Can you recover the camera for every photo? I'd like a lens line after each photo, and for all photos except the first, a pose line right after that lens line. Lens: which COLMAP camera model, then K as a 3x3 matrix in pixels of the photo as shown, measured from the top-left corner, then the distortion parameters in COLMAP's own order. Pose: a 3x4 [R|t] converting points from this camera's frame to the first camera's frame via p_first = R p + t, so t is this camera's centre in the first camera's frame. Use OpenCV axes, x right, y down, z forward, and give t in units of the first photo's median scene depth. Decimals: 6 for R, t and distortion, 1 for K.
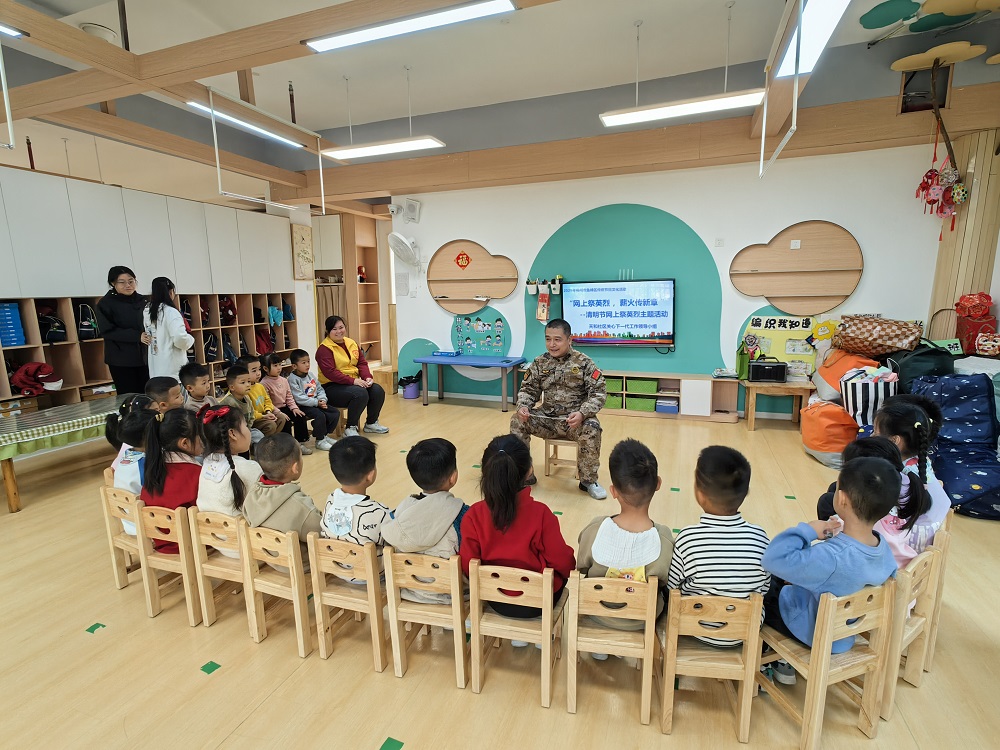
lens RADIAL K [[506.0, 0, 494.4], [0, 506.0, 347.2], [0, 0, 1]] dist [0.002862, 0.000058]
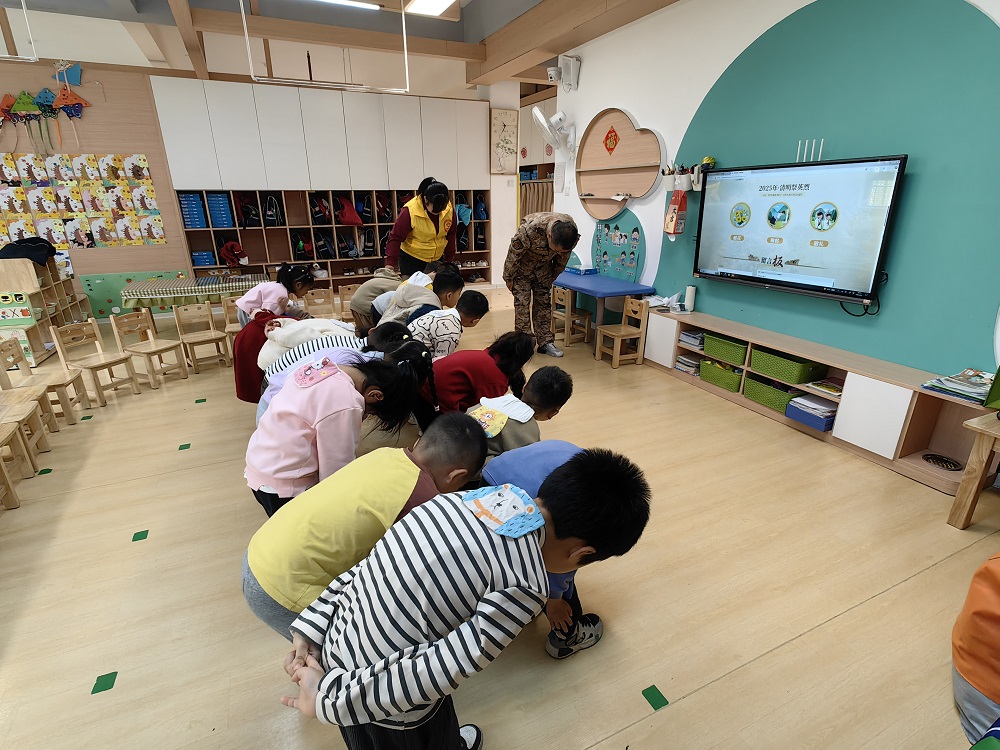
lens RADIAL K [[500.7, 0, 500.0], [0, 500.7, 375.0], [0, 0, 1]] dist [0.010928, -0.001596]
pose [[0.722328, 0.243715, -0.647182, 0.394498], [-0.080447, 0.959102, 0.271389, -0.035896], [0.686855, -0.143968, 0.712393, 0.357901]]
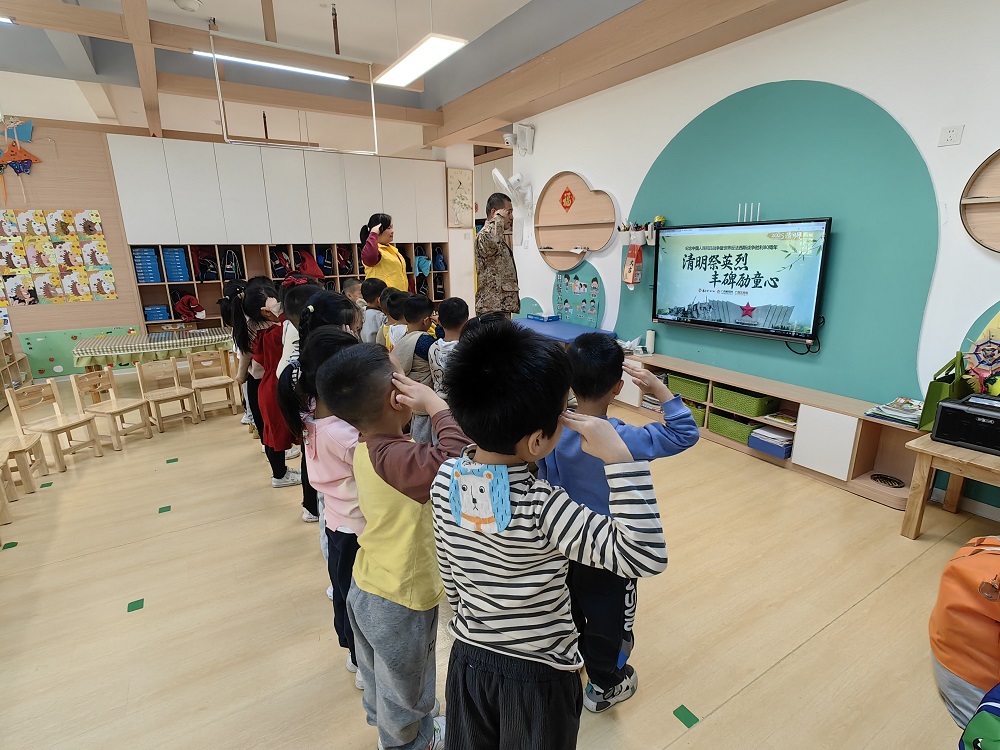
lens RADIAL K [[500.7, 0, 500.0], [0, 500.7, 375.0], [0, 0, 1]] dist [0.010928, -0.001596]
pose [[0.796496, 0.159874, -0.583125, 0.376765], [-0.067956, 0.981970, 0.176403, -0.038263], [0.600813, -0.100877, 0.792999, 0.316184]]
